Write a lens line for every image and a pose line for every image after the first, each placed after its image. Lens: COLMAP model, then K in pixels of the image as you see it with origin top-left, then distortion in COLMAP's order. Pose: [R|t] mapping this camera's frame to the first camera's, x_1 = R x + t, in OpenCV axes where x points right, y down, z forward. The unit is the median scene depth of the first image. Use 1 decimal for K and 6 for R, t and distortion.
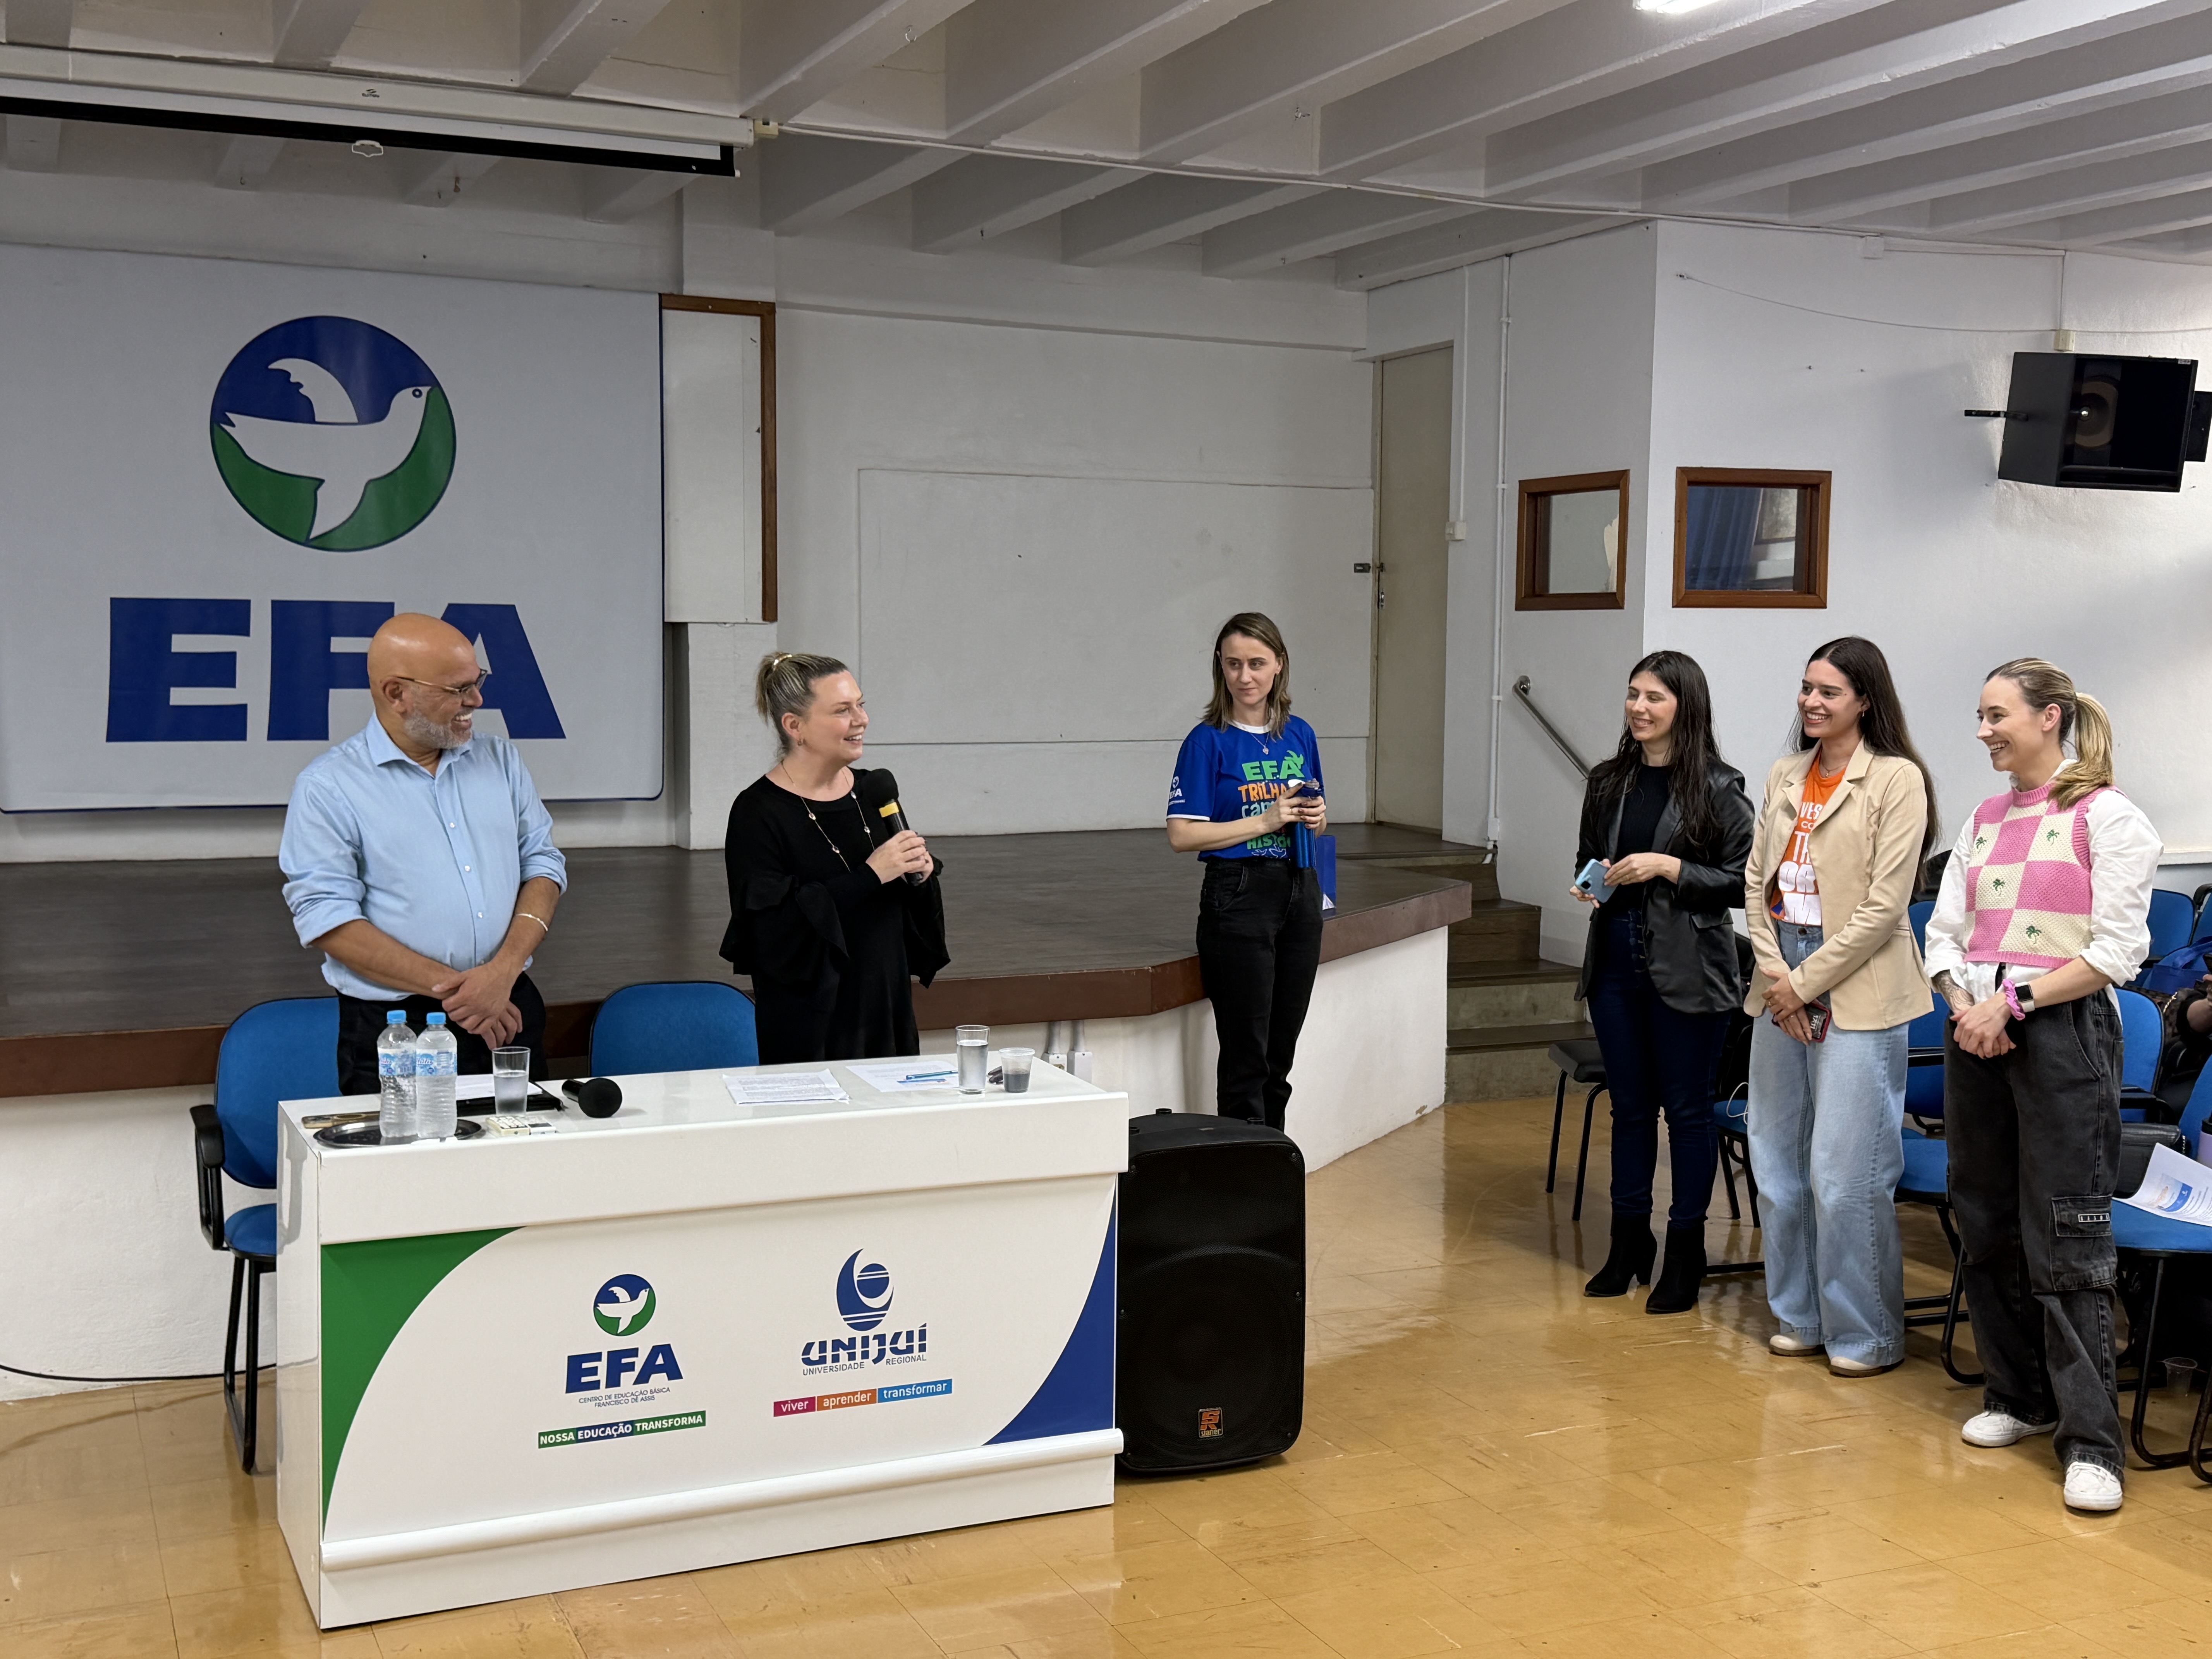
lens RADIAL K [[2375.9, 0, 1106.0], [0, 2375.9, 829.5], [0, 0, 1]] dist [0.219531, -0.562756]
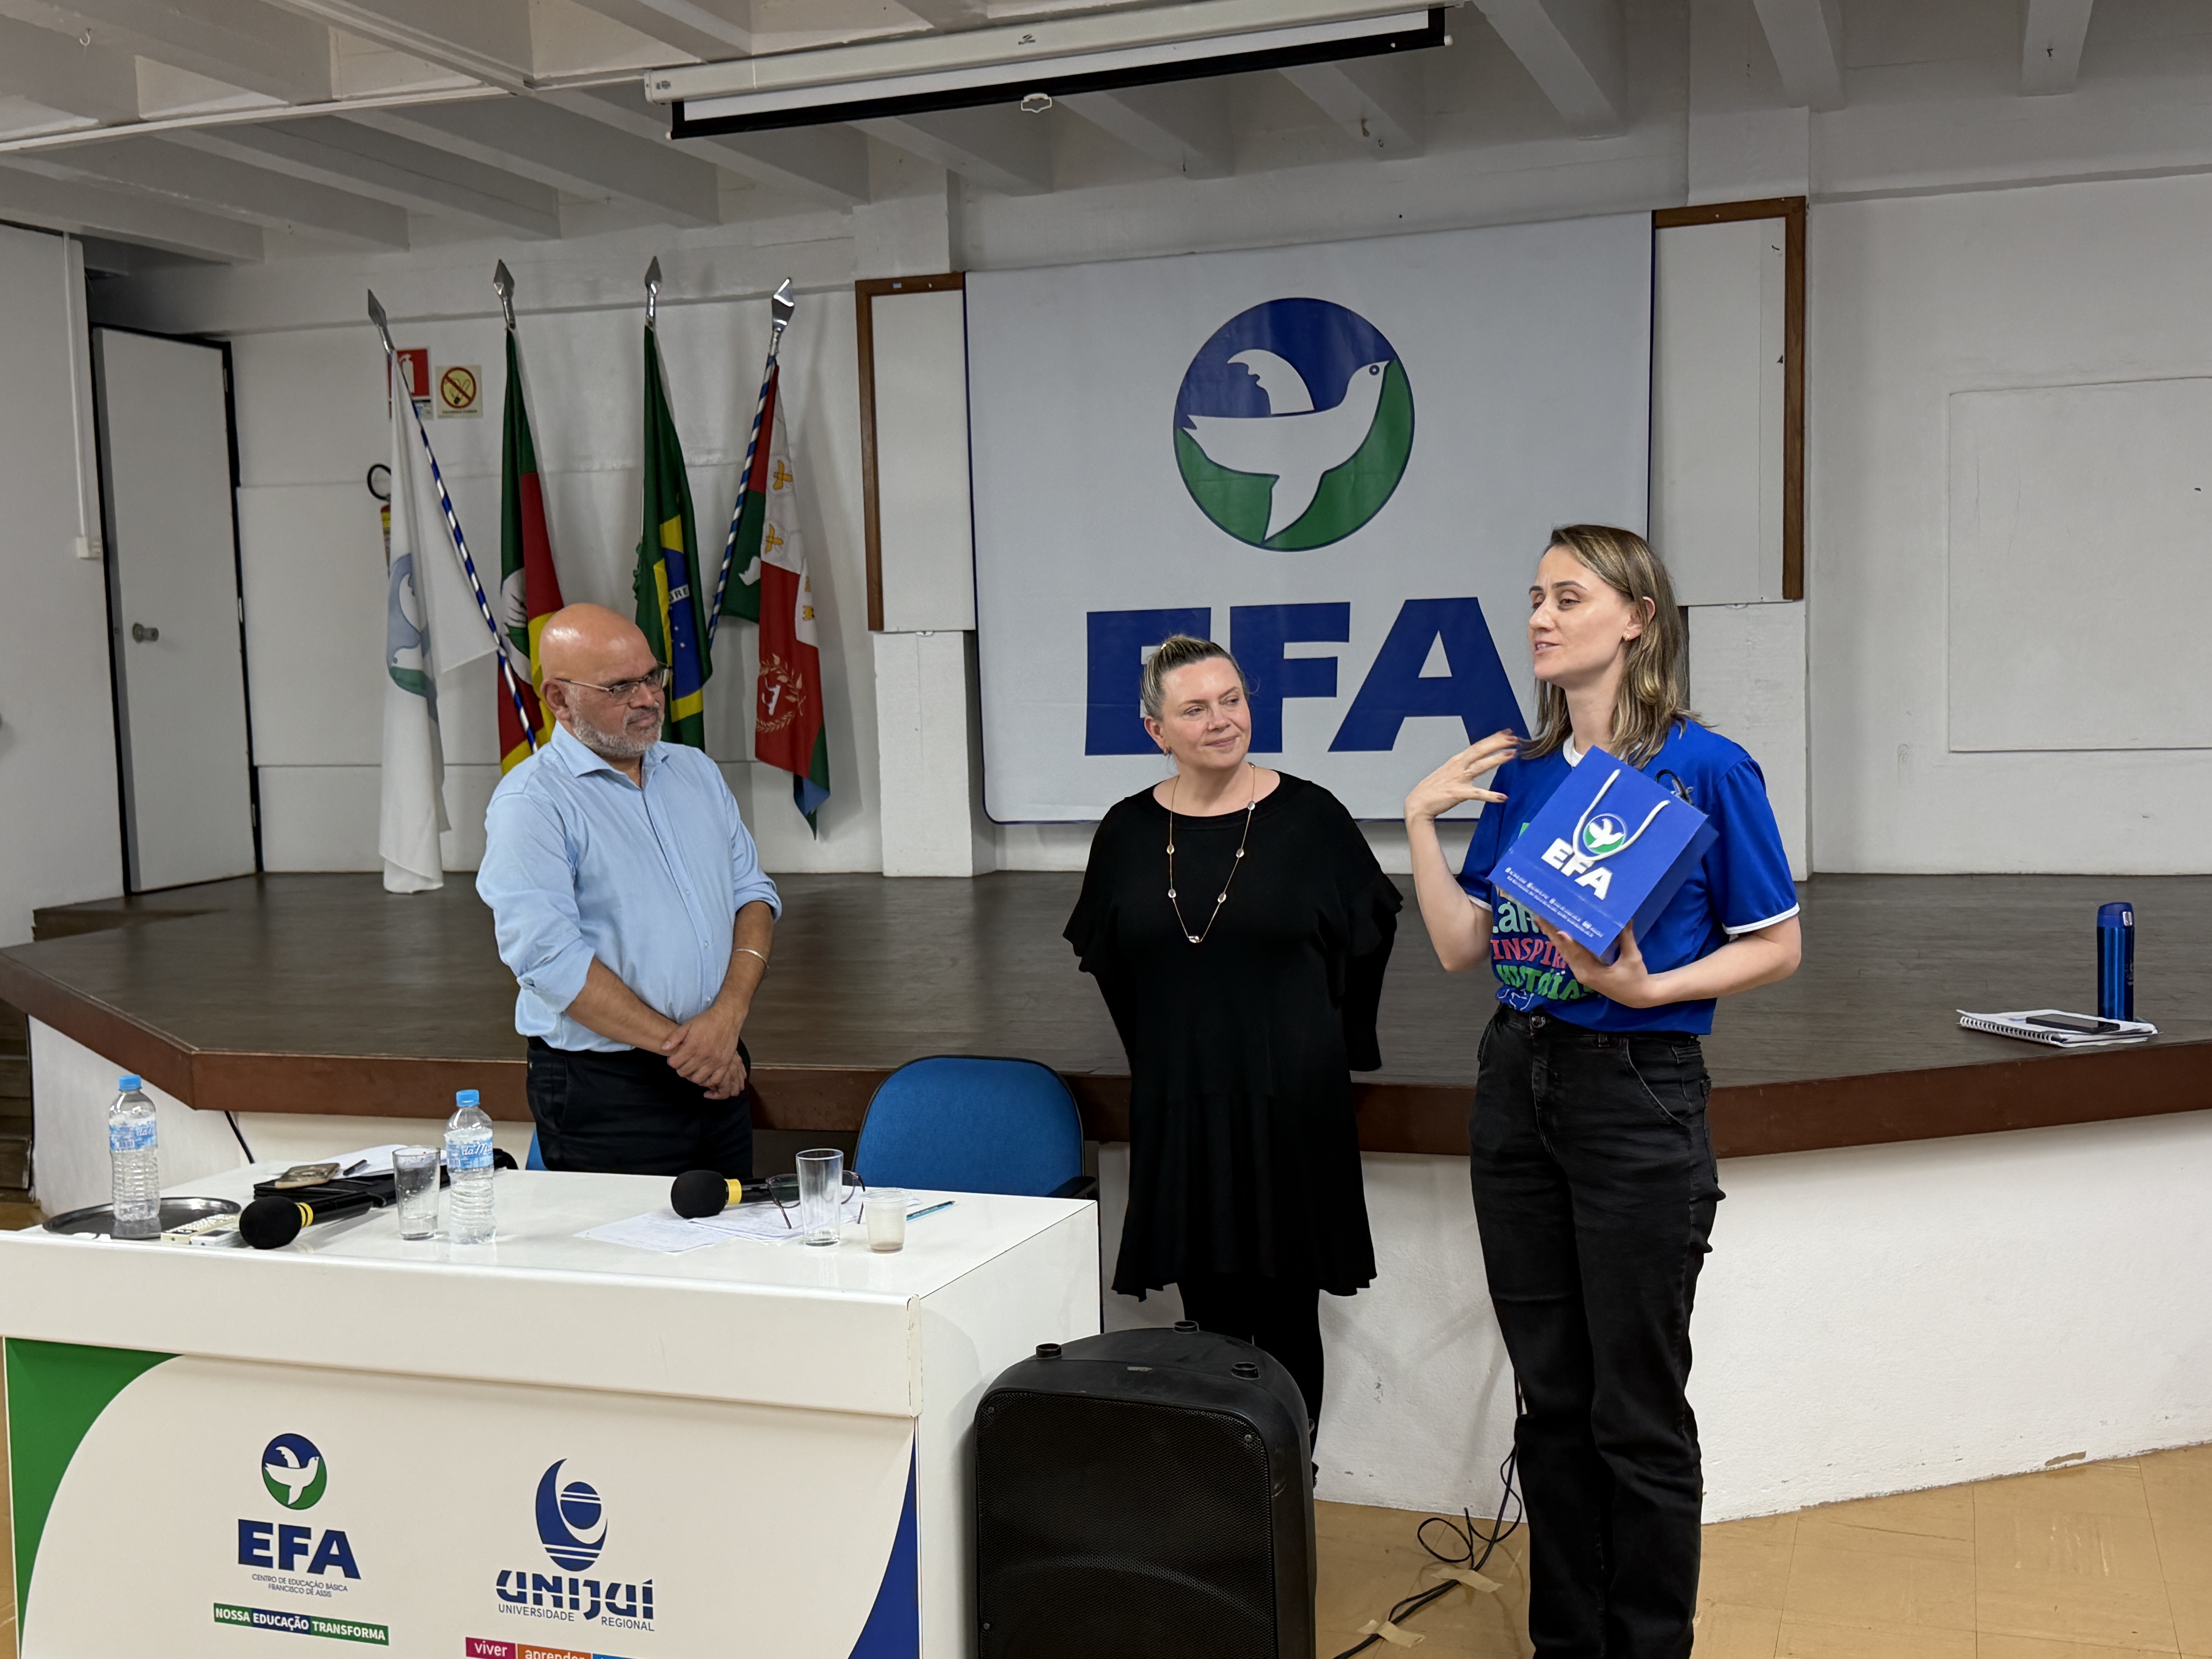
lens RADIAL K [[2312.3, 0, 1103.5], [0, 2312.3, 843.4], [0, 0, 1]] dist [0.201538, -0.471619]
pose [[0.722361, 0.025363, -0.691050, 0.503781], [-0.020675, 0.999673, 0.015079, -0.026767], [0.691207, 0.003395, 0.722649, 0.588642]]
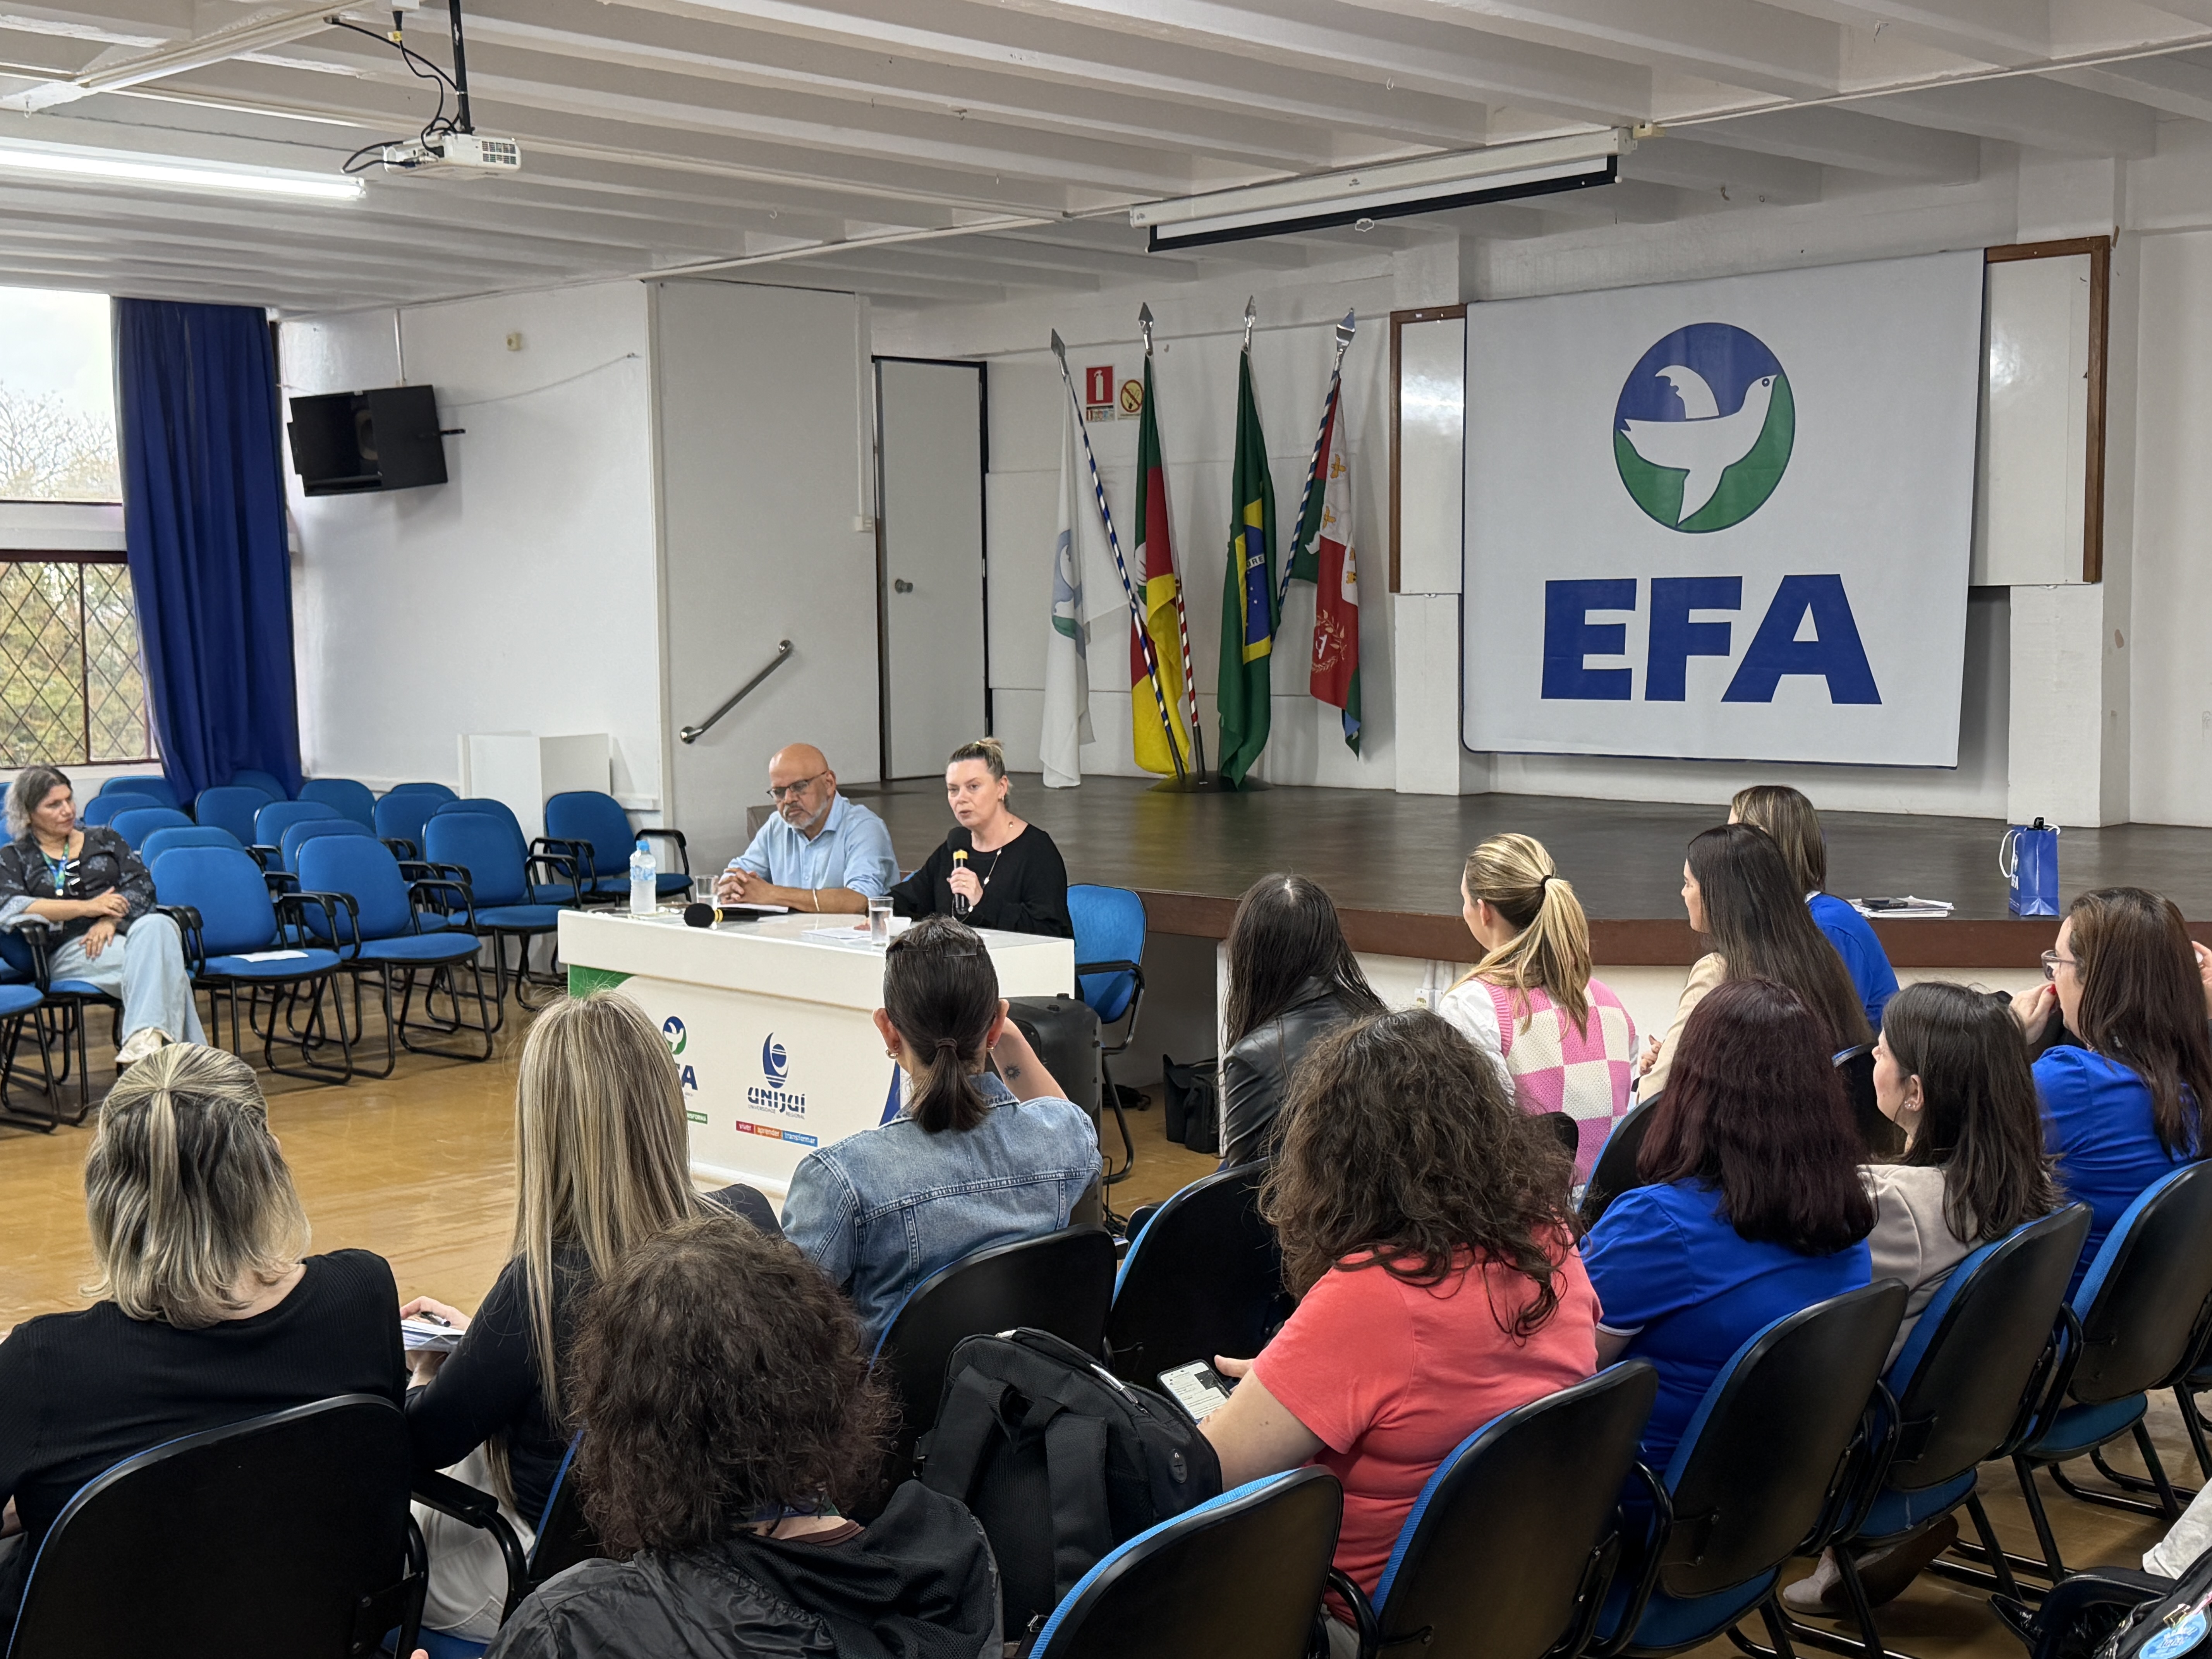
lens RADIAL K [[2683.1, 0, 1106.0], [0, 2683.1, 829.5], [0, 0, 1]] dist [0.093531, -0.069048]
pose [[0.366018, 0.064881, -0.928343, 1.483675], [-0.060243, 0.997126, 0.045936, -0.036973], [0.928656, 0.039112, 0.368875, 0.570679]]
